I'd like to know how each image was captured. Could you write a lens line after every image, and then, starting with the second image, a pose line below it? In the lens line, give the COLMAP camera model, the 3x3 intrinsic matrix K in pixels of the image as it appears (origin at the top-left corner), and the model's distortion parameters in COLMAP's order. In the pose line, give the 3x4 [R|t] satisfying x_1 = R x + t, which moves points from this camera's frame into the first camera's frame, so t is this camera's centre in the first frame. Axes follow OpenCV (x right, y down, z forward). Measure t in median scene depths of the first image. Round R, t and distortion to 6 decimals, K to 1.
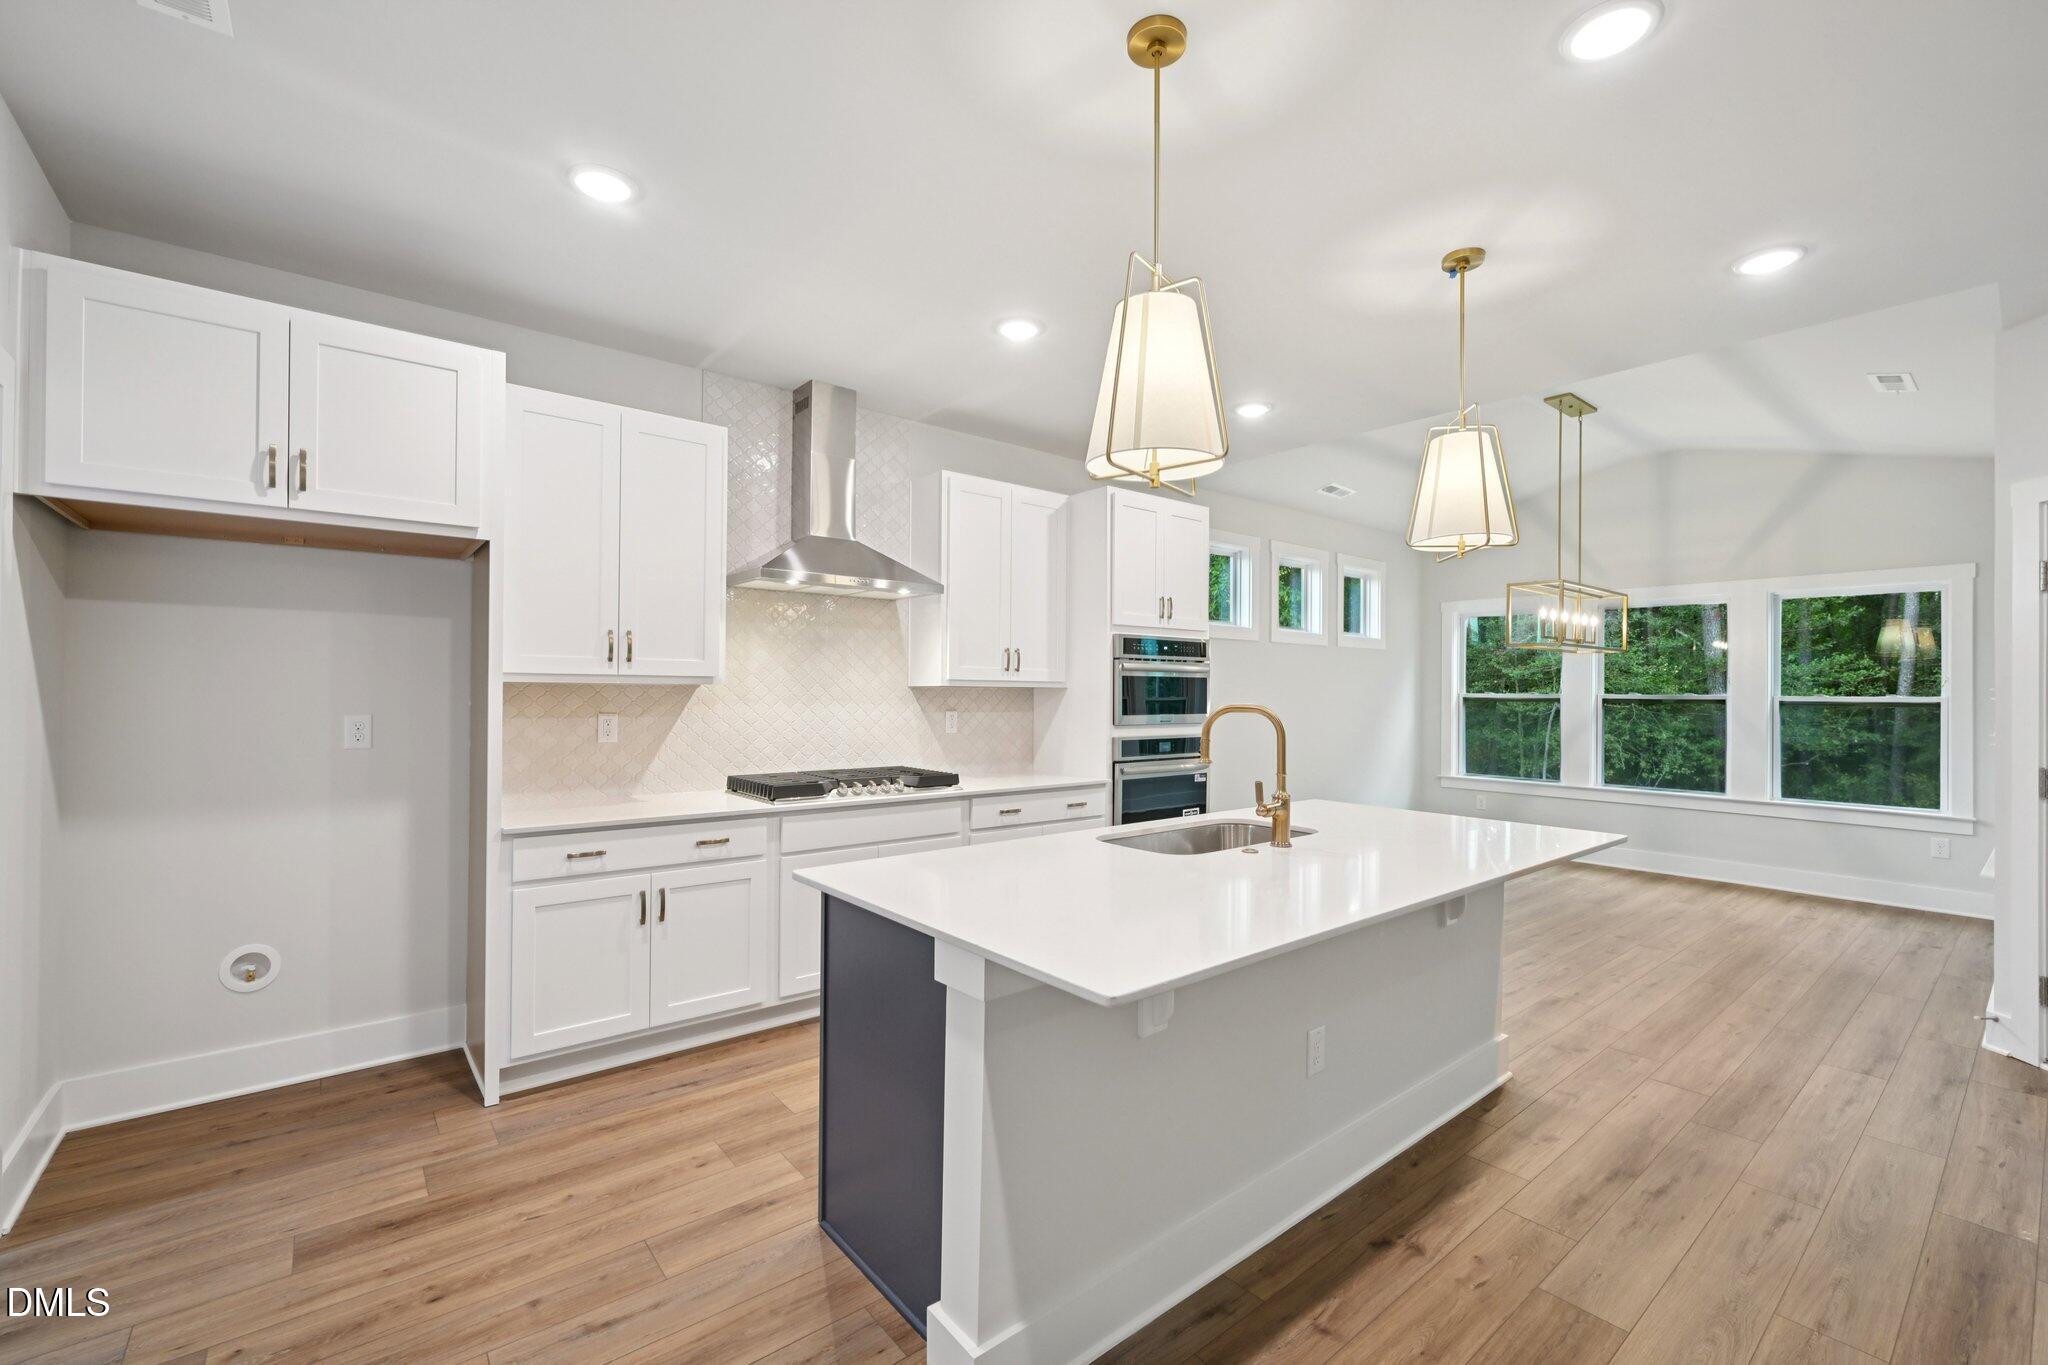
lens RADIAL K [[849.0, 0, 1015.9], [0, 849.0, 679.9], [0, 0, 1]] dist [0.003440, -0.000262]
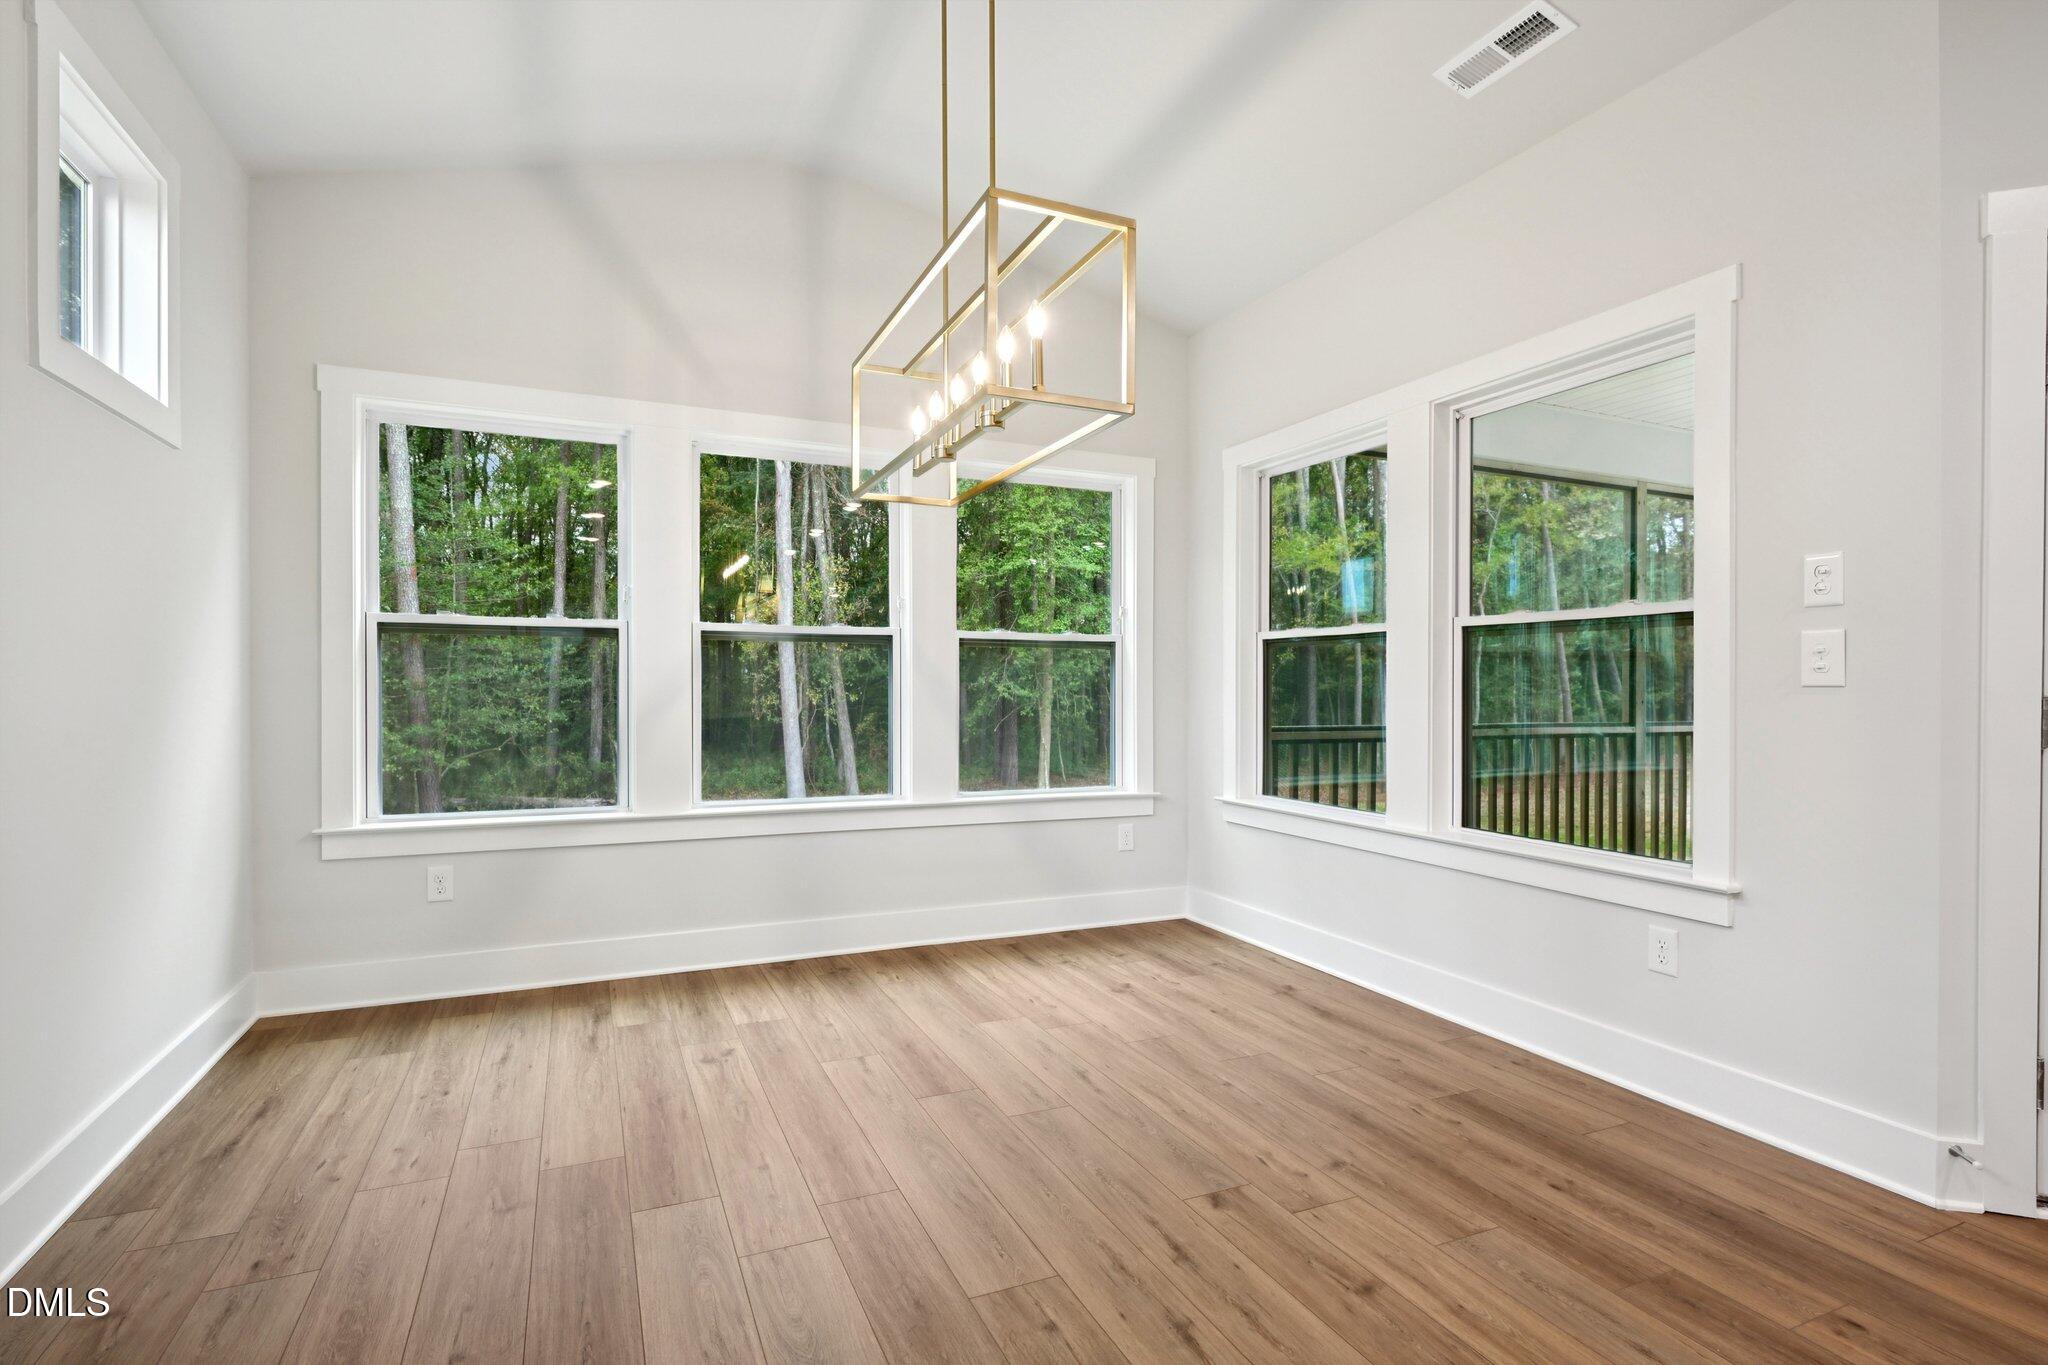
lens RADIAL K [[980.4, 0, 1037.3], [0, 980.4, 699.4], [0, 0, 1]] dist [-0.000755, 0.001167]
pose [[0.239333, -0.013704, 0.970841, 0.351322], [-0.015759, 0.999714, 0.017997, 0.092591], [-0.970810, -0.019607, 0.239048, 1.269117]]
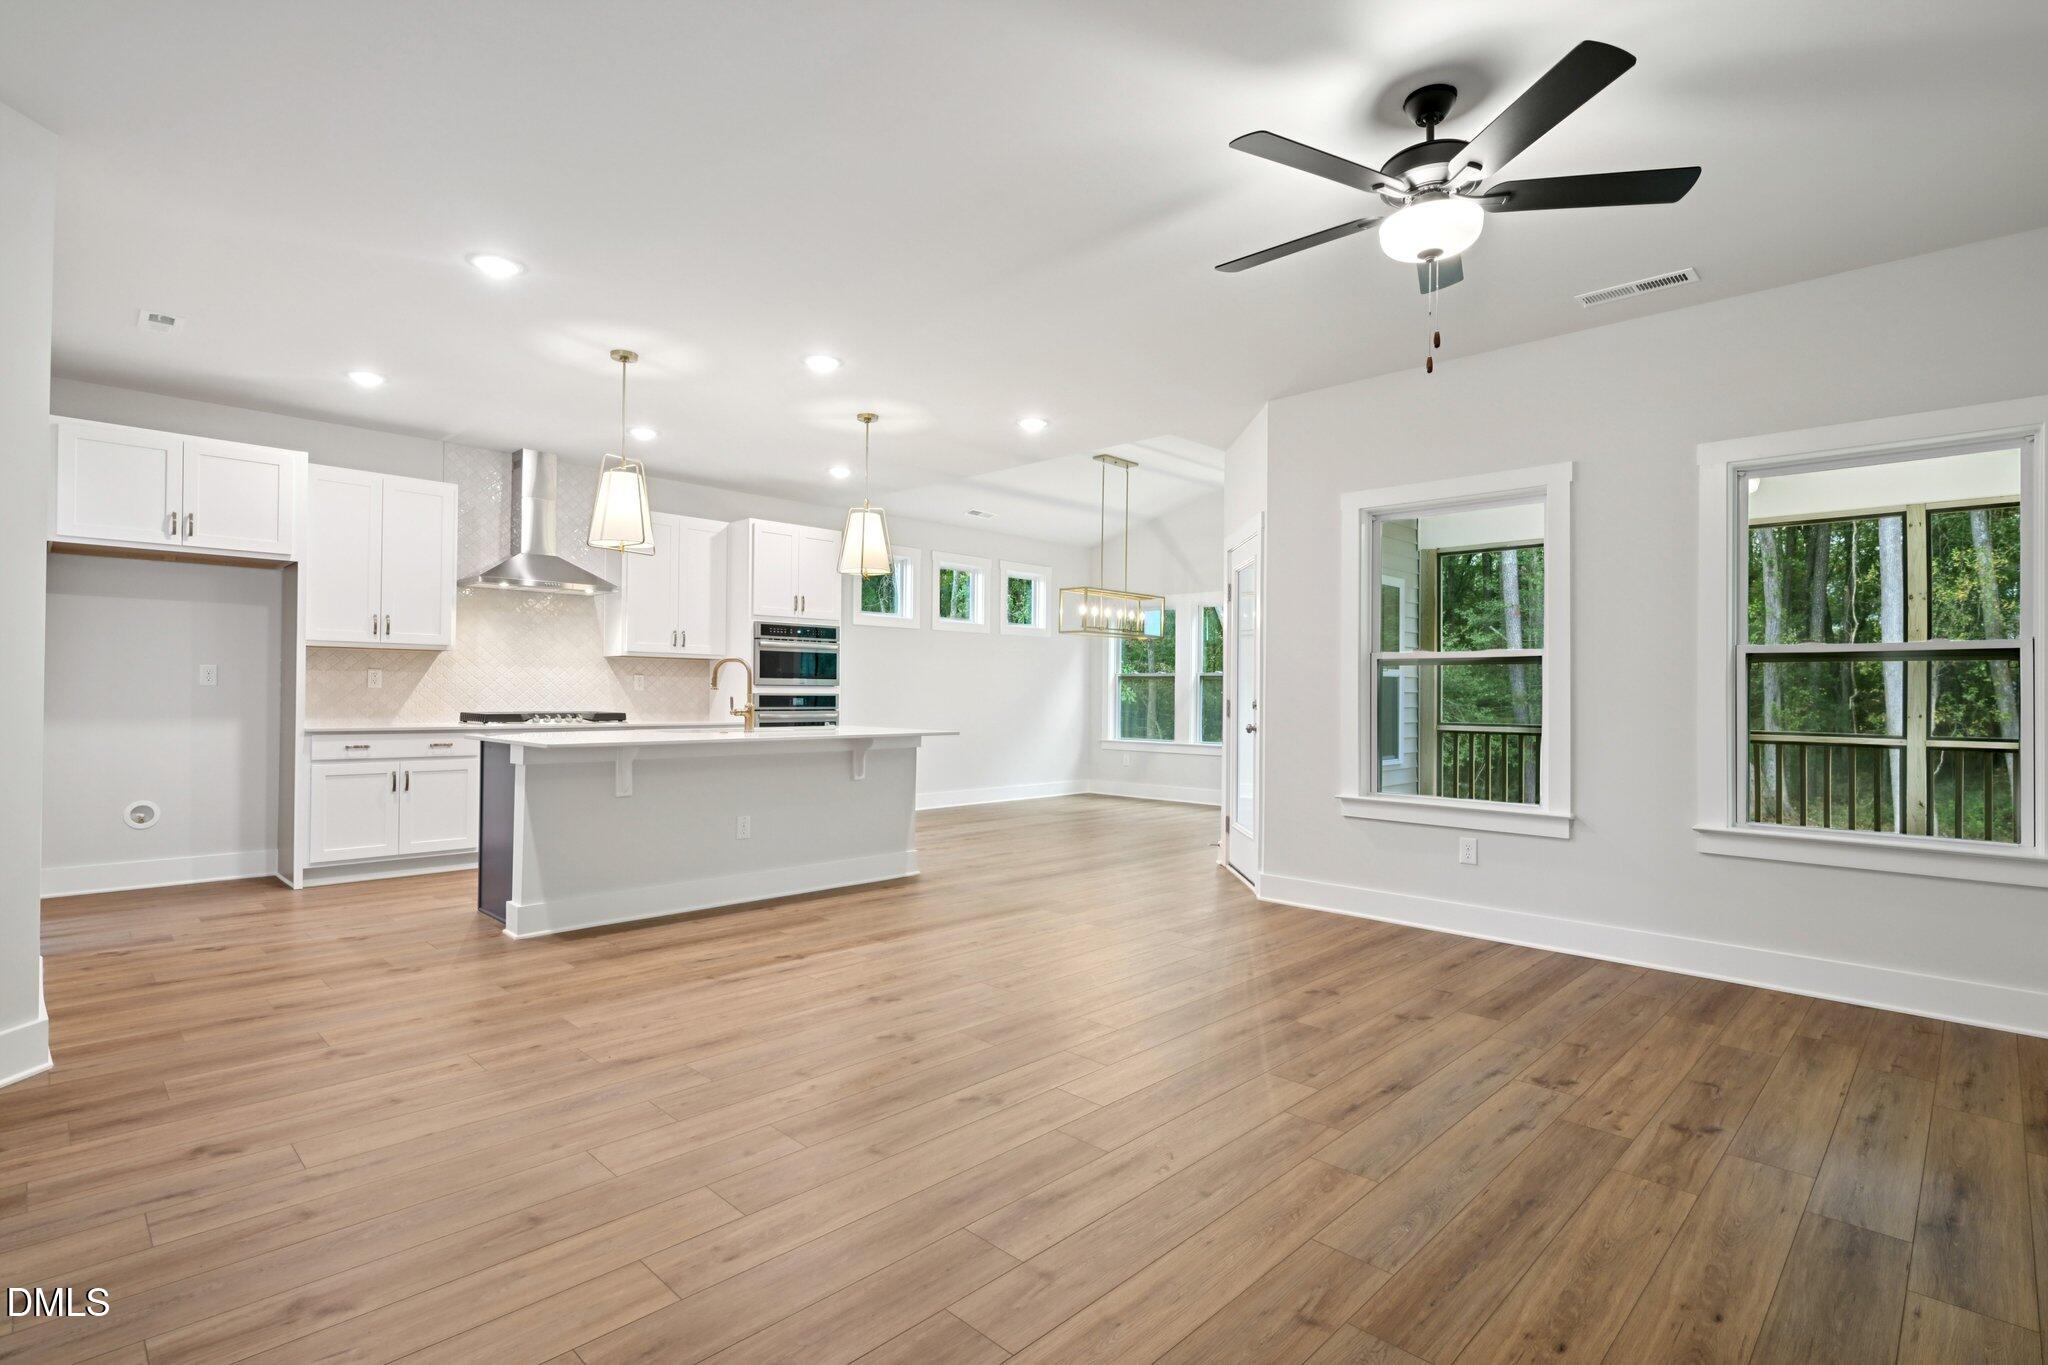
lens RADIAL K [[980.4, 0, 1020.0], [0, 980.4, 679.7], [0, 0, 1]] dist [-0.000755, 0.001167]
pose [[0.993703, 0.002460, 0.112016, 0.461071], [-0.002316, 0.999996, -0.001413, 0.056532], [-0.112019, 0.001144, 0.993705, -0.855313]]
